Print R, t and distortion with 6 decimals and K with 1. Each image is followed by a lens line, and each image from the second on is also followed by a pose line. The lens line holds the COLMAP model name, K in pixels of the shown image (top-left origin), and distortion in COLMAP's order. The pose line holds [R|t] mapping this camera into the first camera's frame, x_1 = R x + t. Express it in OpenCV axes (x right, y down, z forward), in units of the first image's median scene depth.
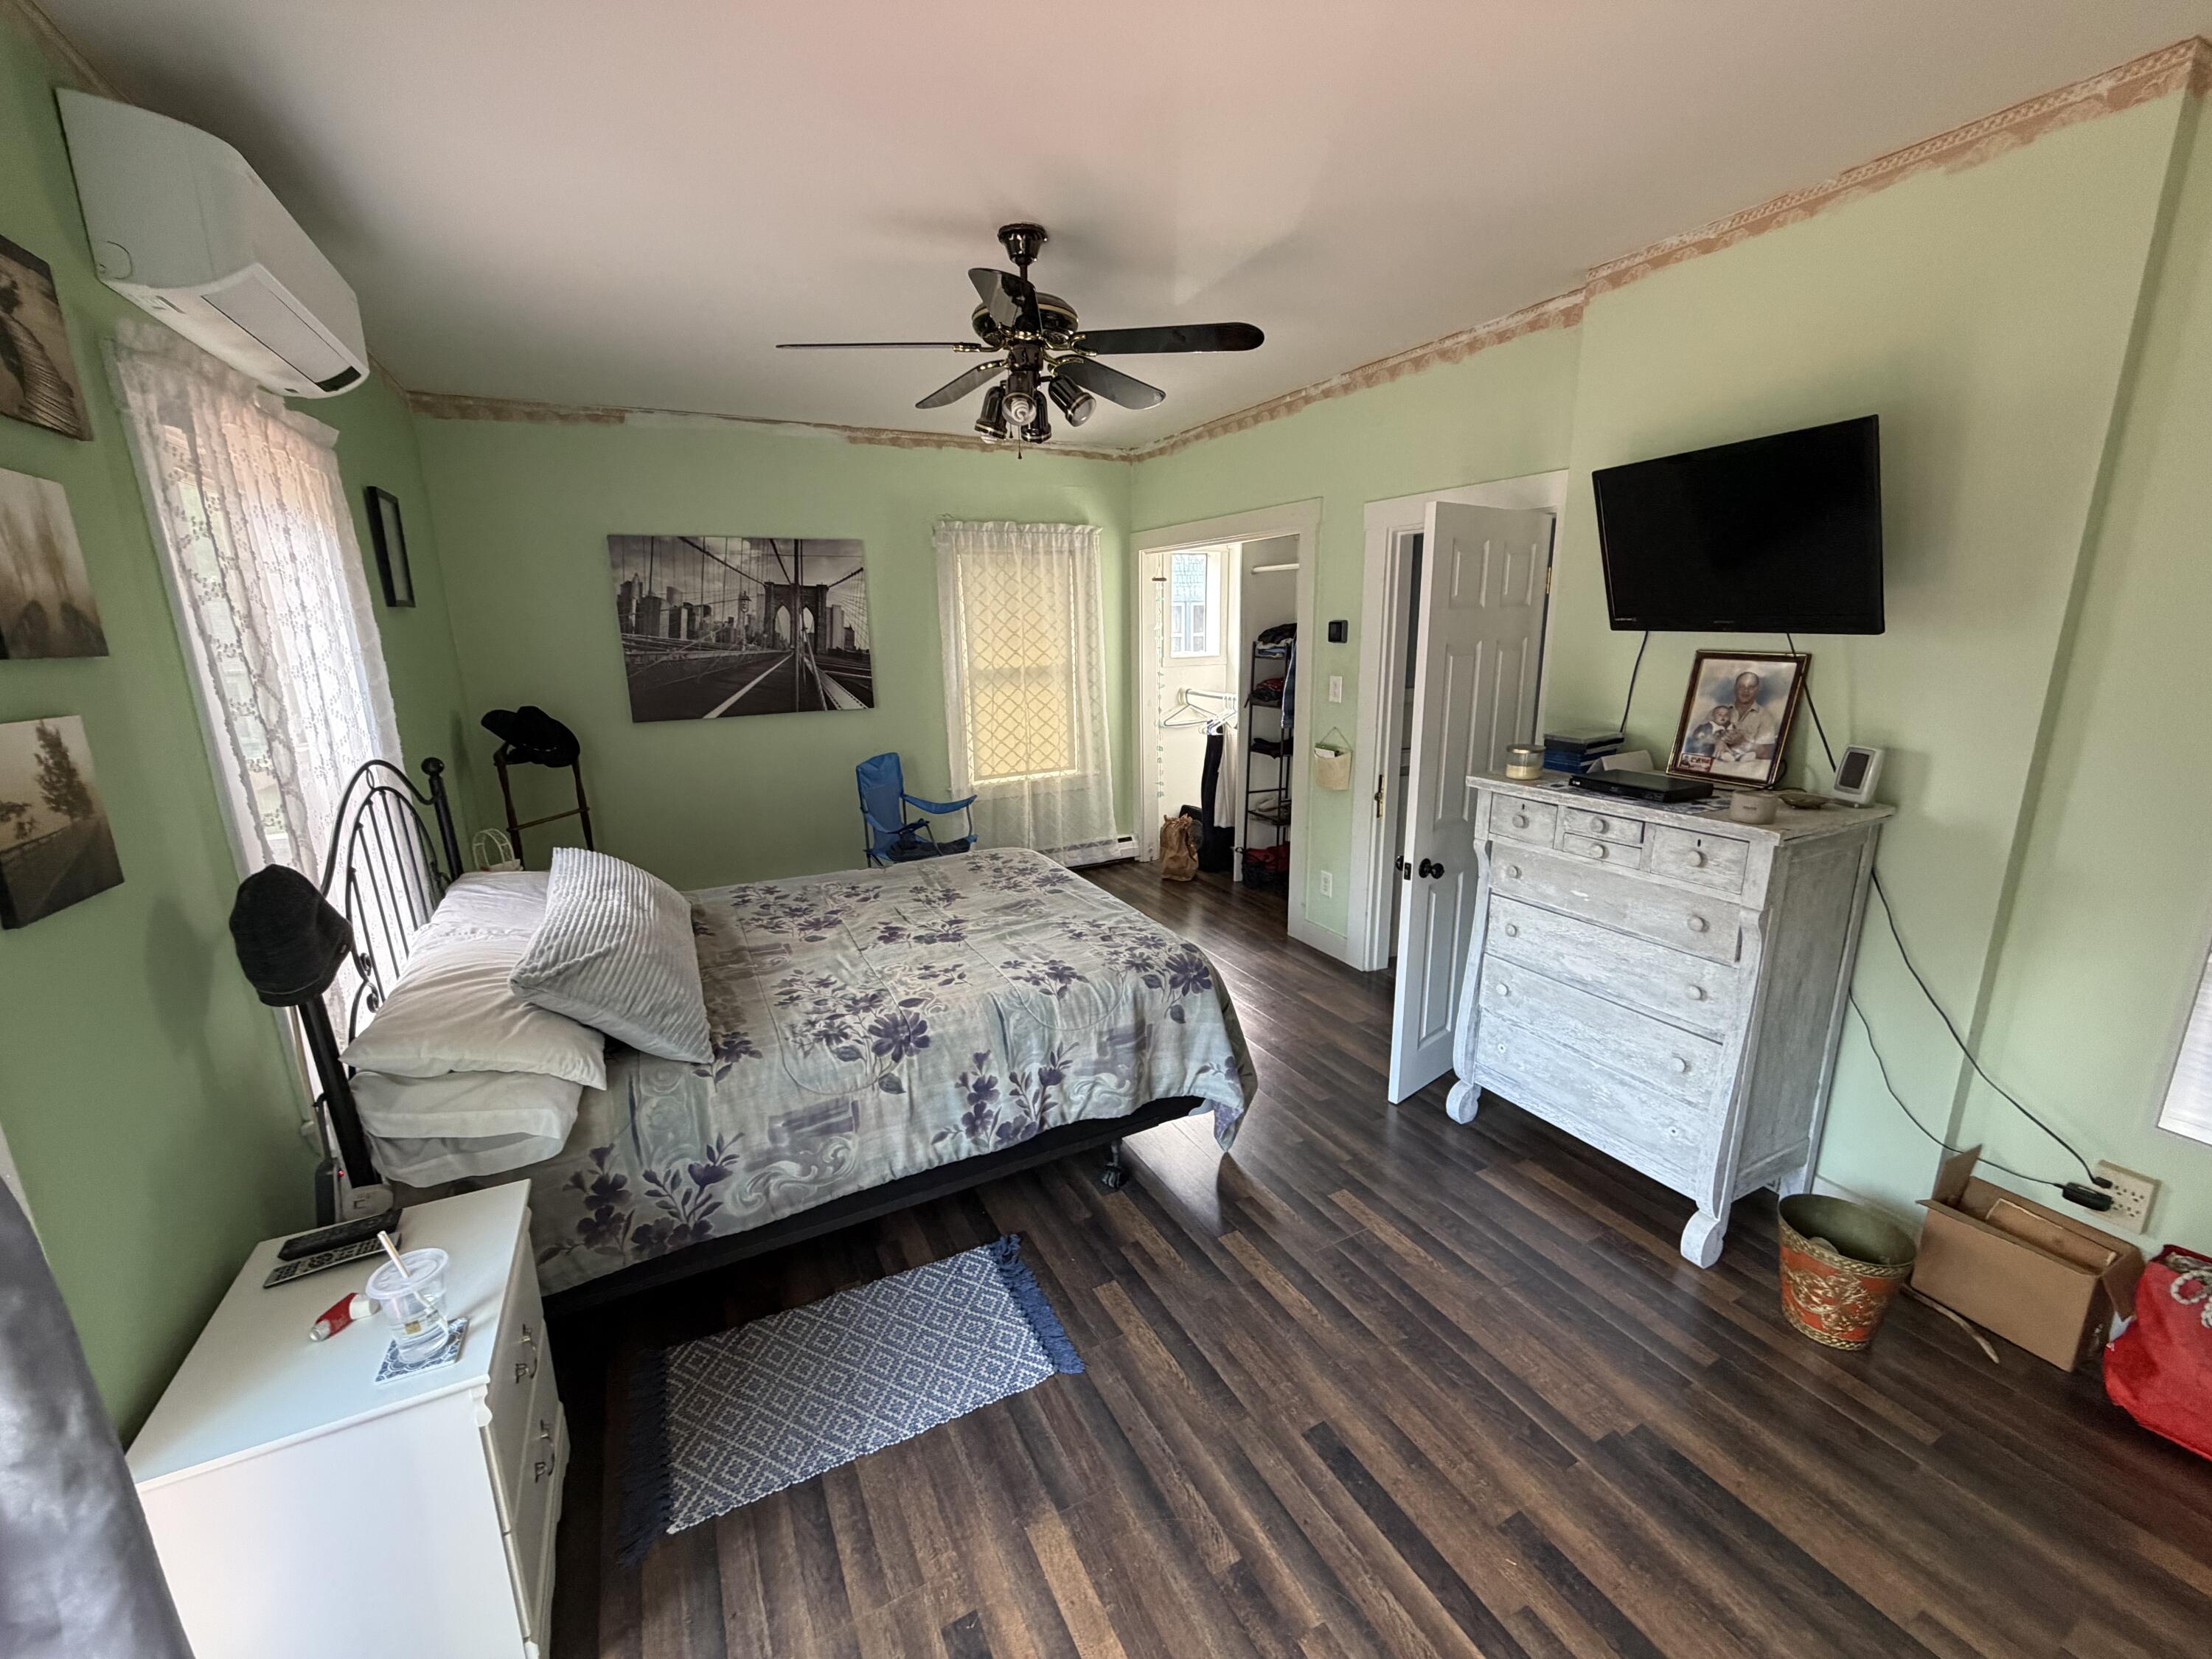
lens RADIAL K [[884.9, 0, 1099.2], [0, 884.9, 824.3], [0, 0, 1]] dist [0.000789, 0.000244]
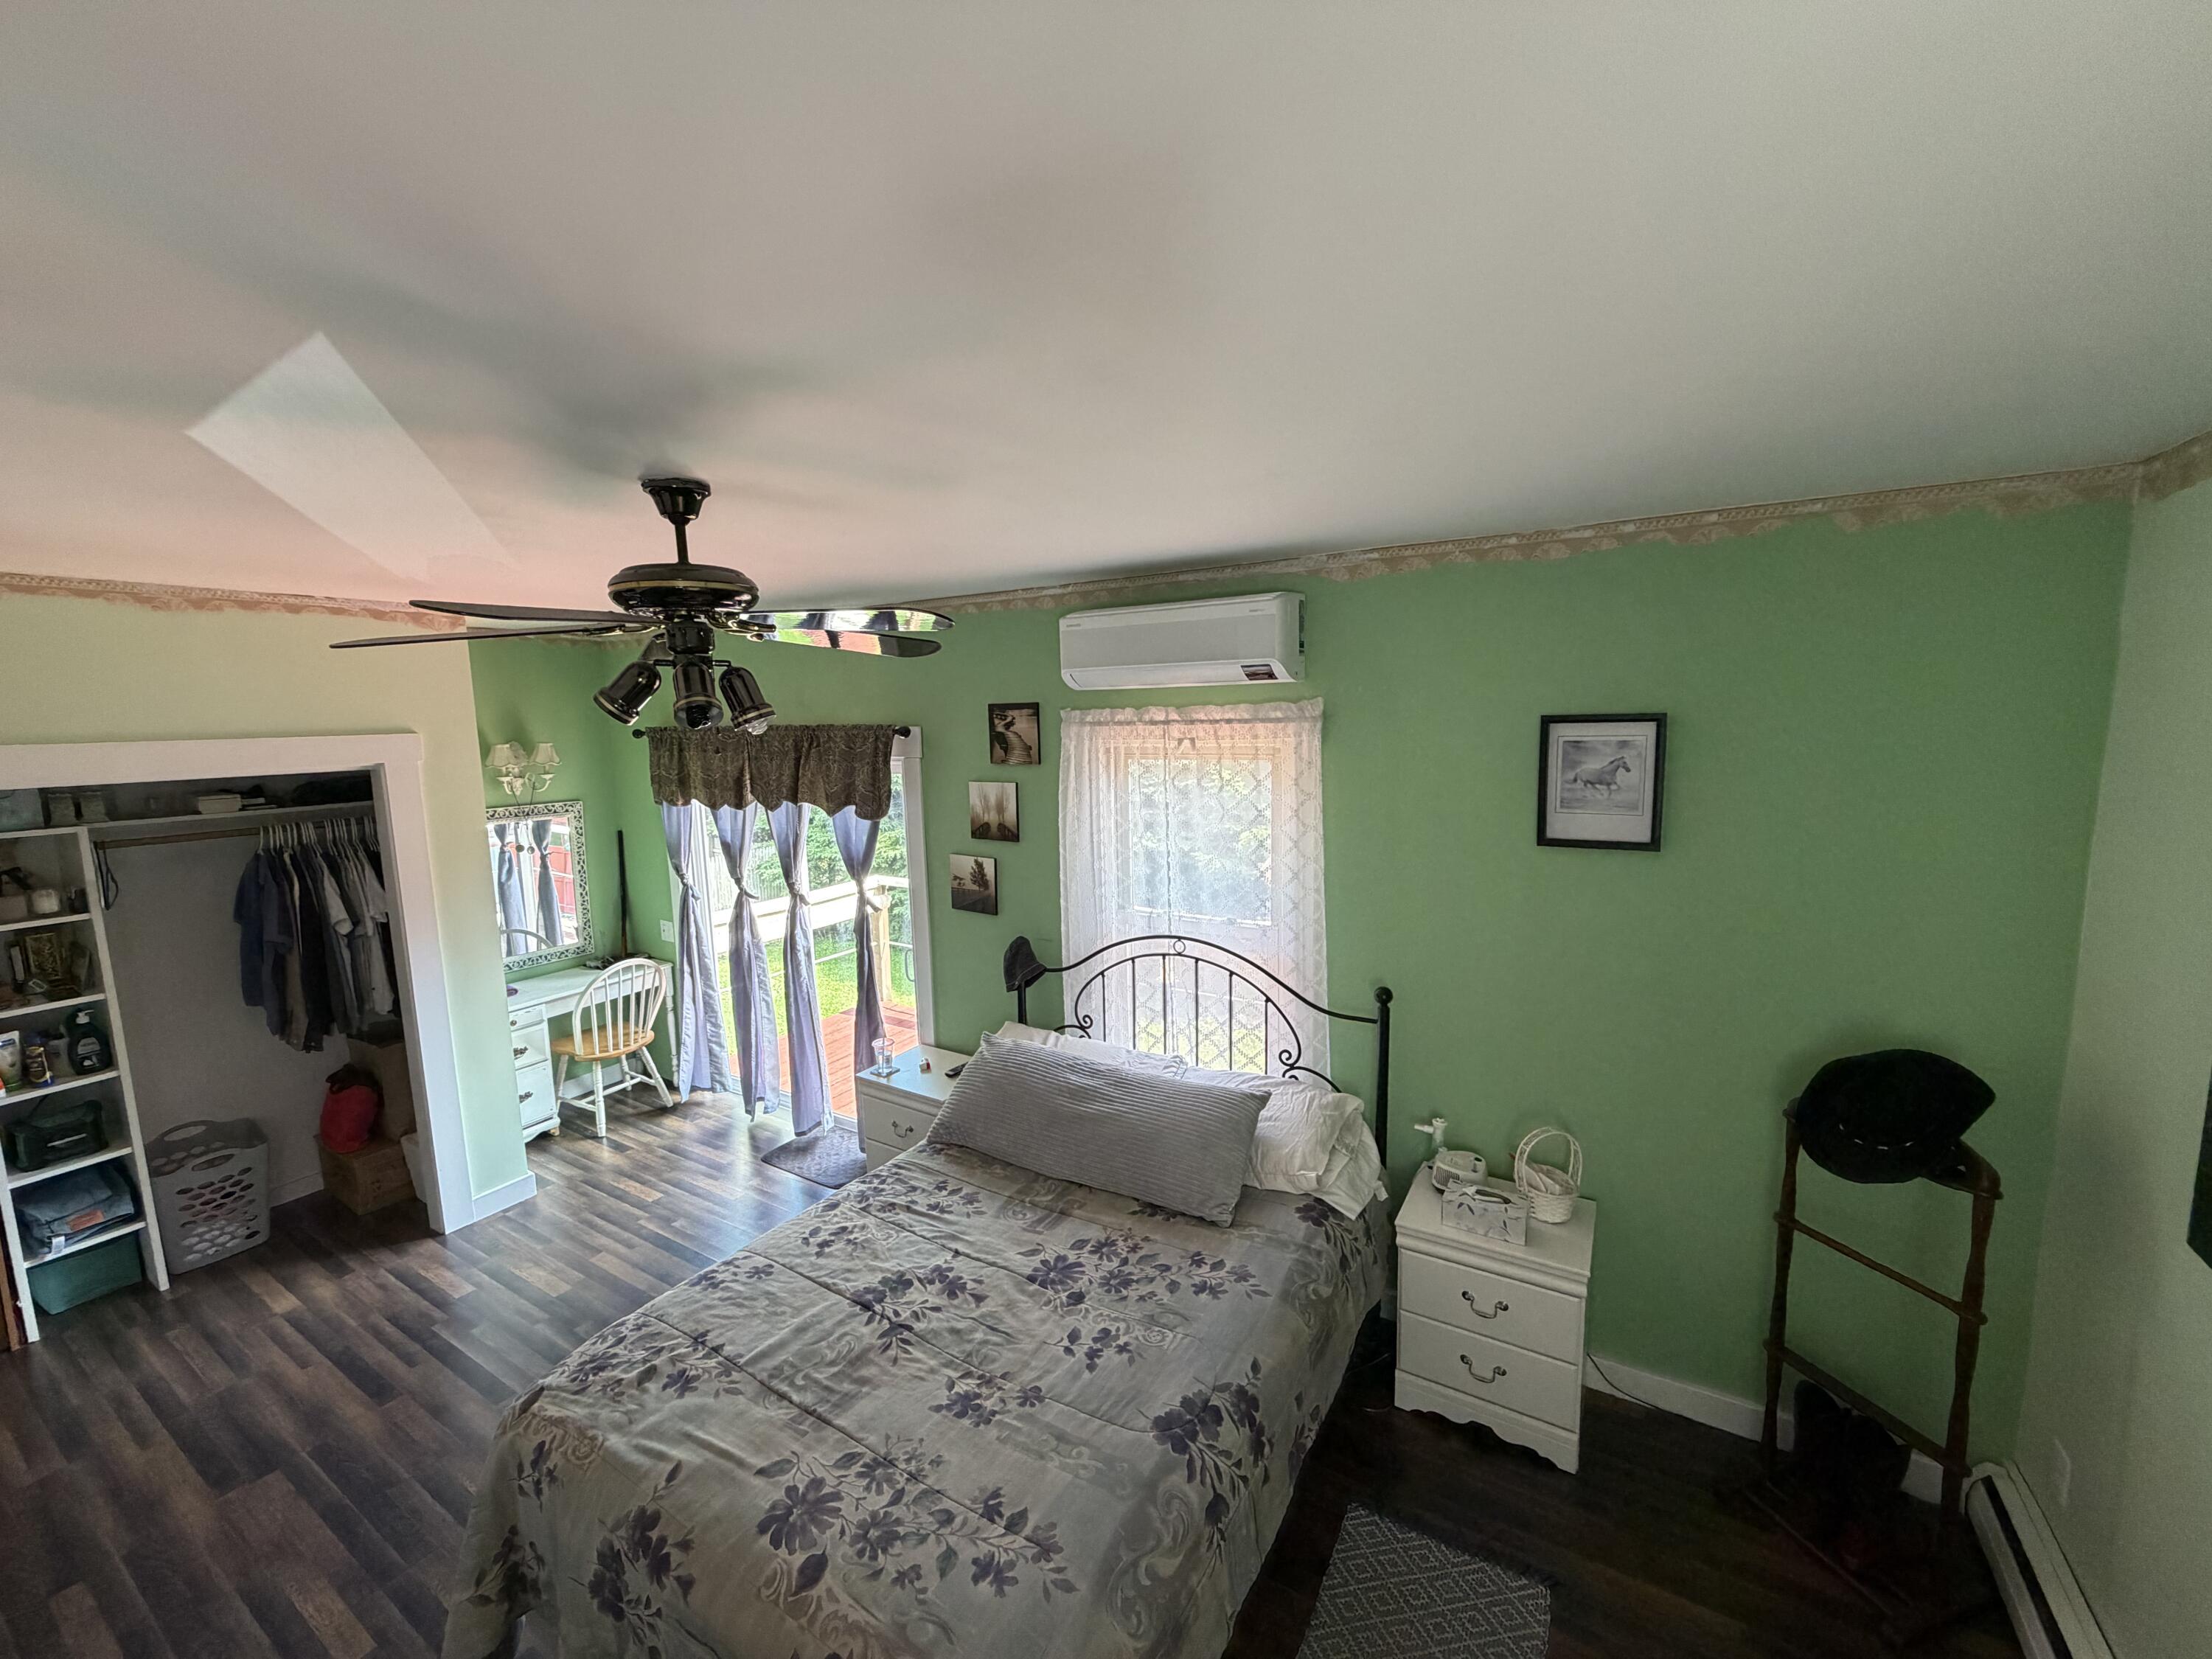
lens RADIAL K [[882.4, 0, 1100.5], [0, 882.4, 828.4], [0, 0, 1]] dist [-0.000303, 0.000175]
pose [[-0.855648, 0.107922, -0.506182, 0.010143], [-0.079508, 0.938999, 0.334603, -0.359257], [0.511415, 0.326548, -0.794872, 1.014784]]
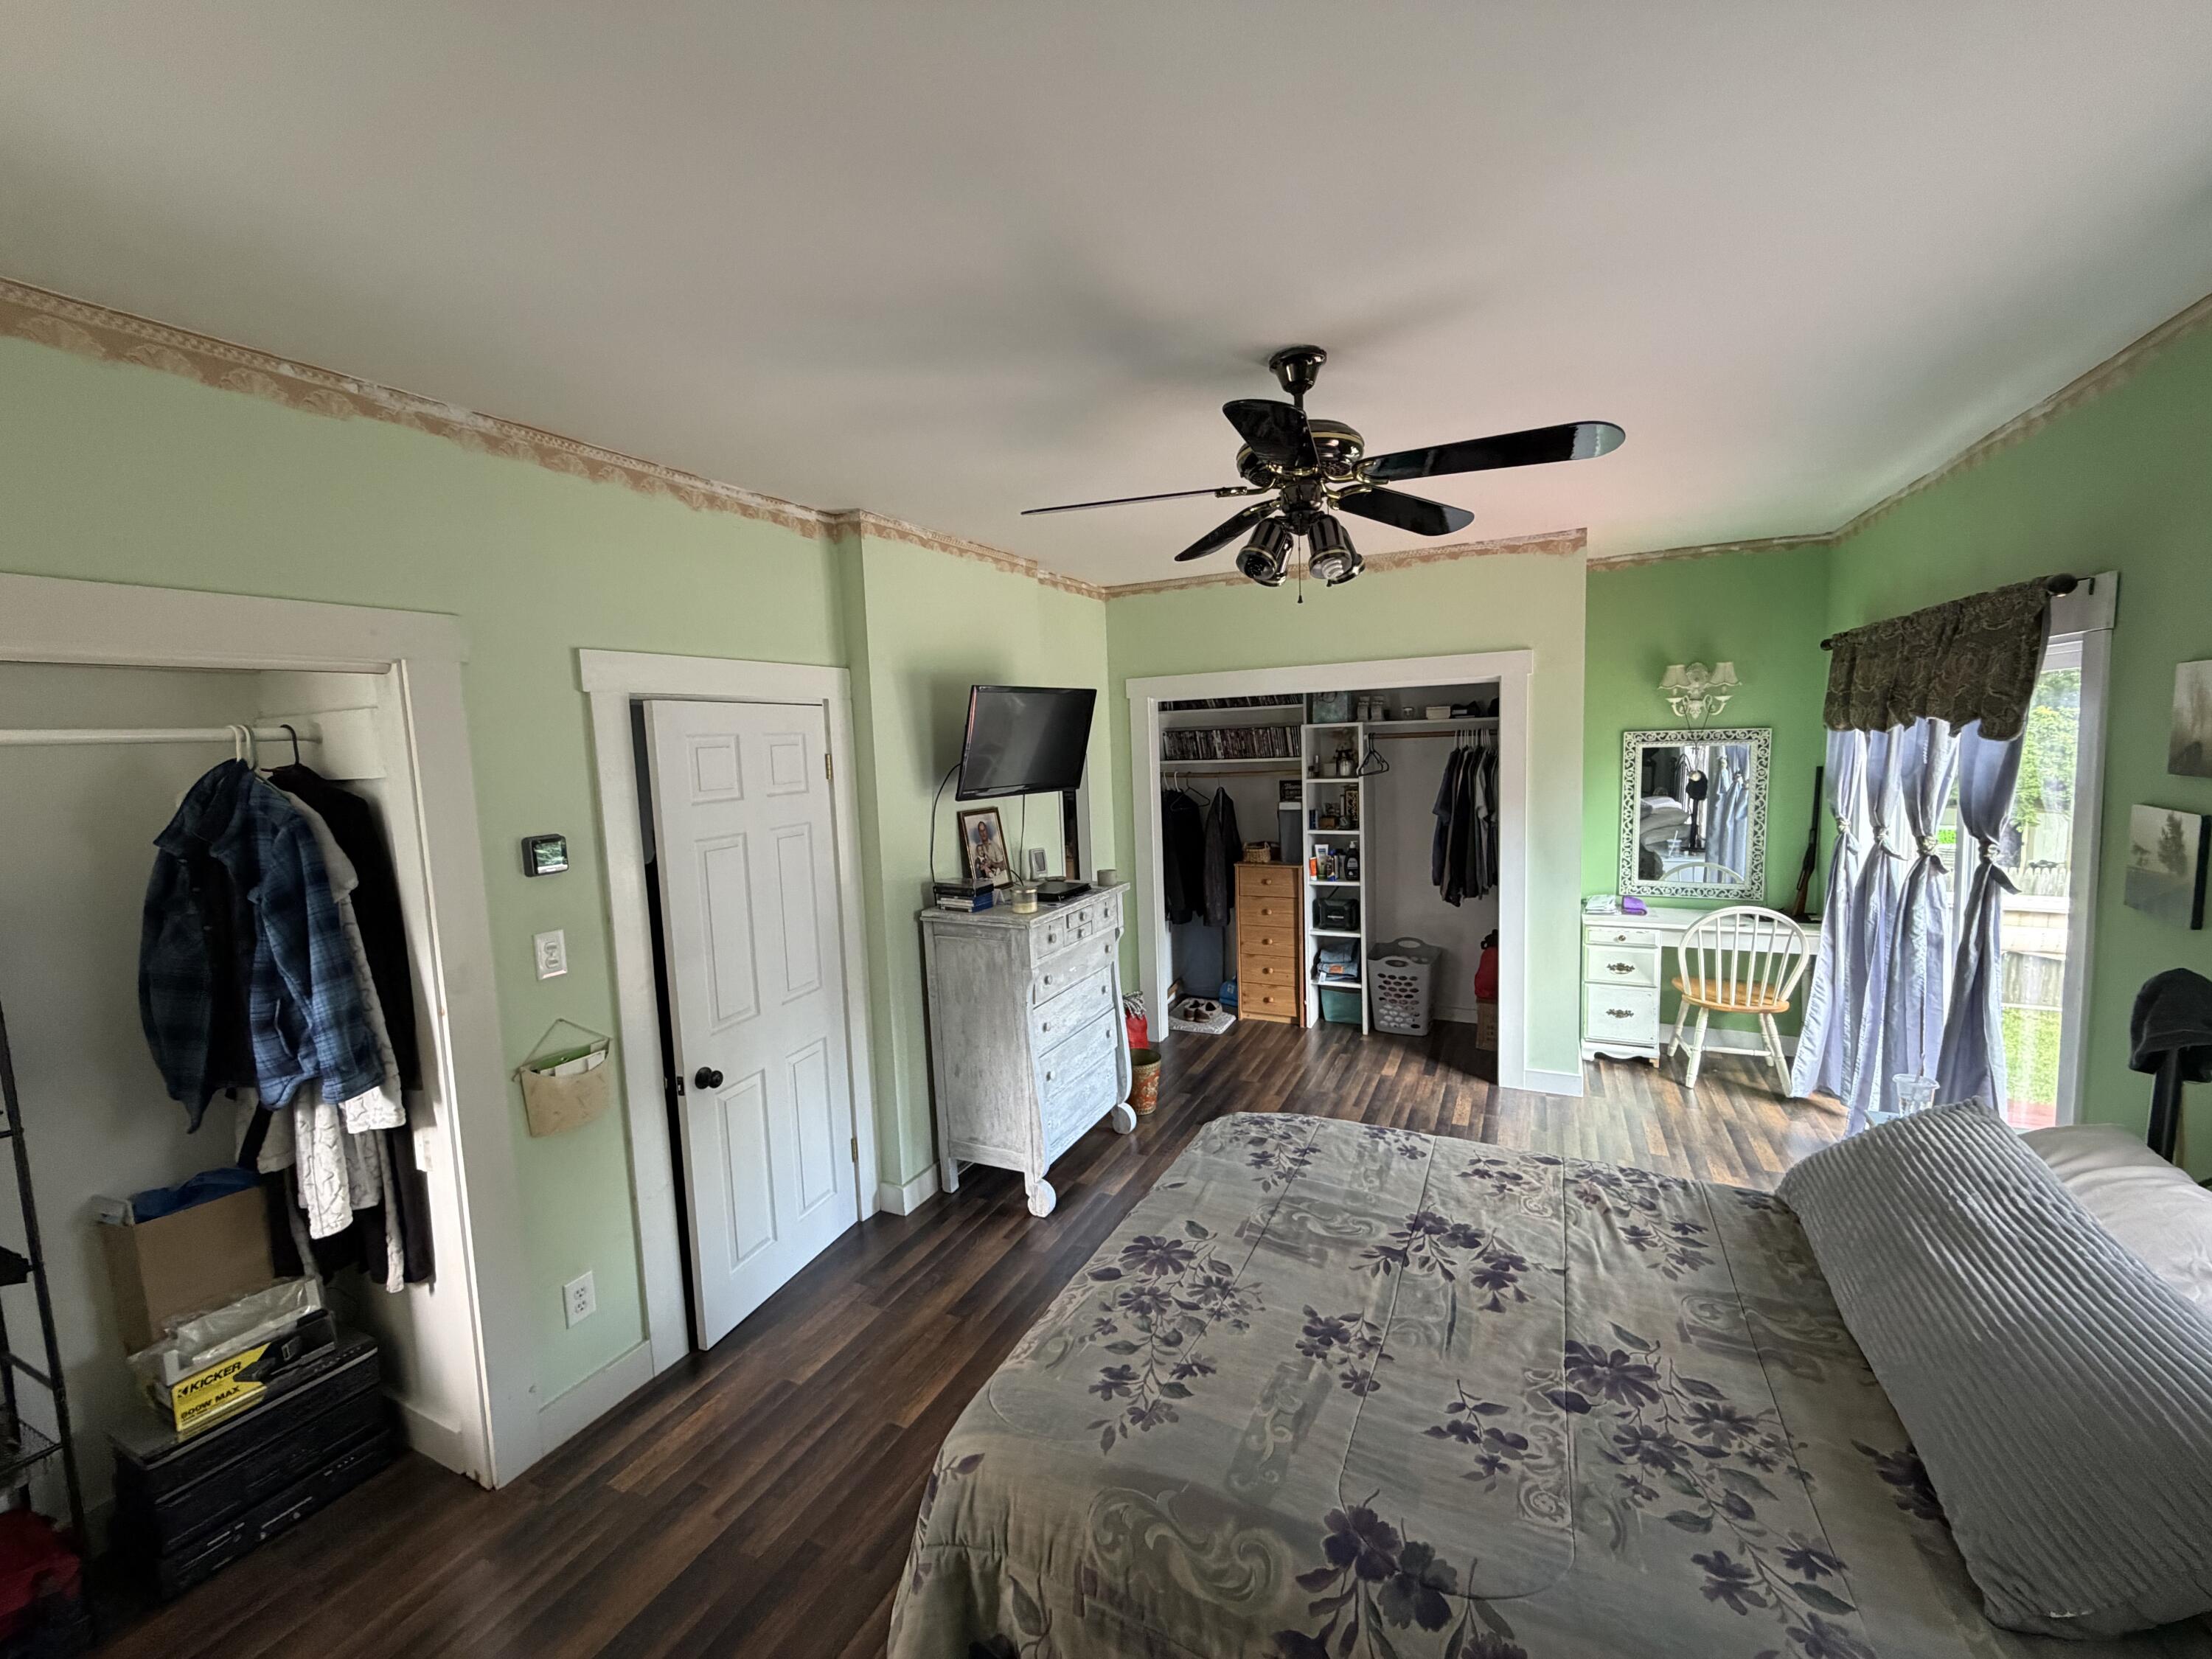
lens RADIAL K [[884.9, 0, 1099.2], [0, 884.9, 824.3], [0, 0, 1]] dist [0.000789, 0.000244]
pose [[-0.592534, -0.034383, 0.804812, -0.362107], [0.235092, 0.948214, 0.213594, -0.249935], [-0.770478, 0.315766, -0.553765, 0.942416]]
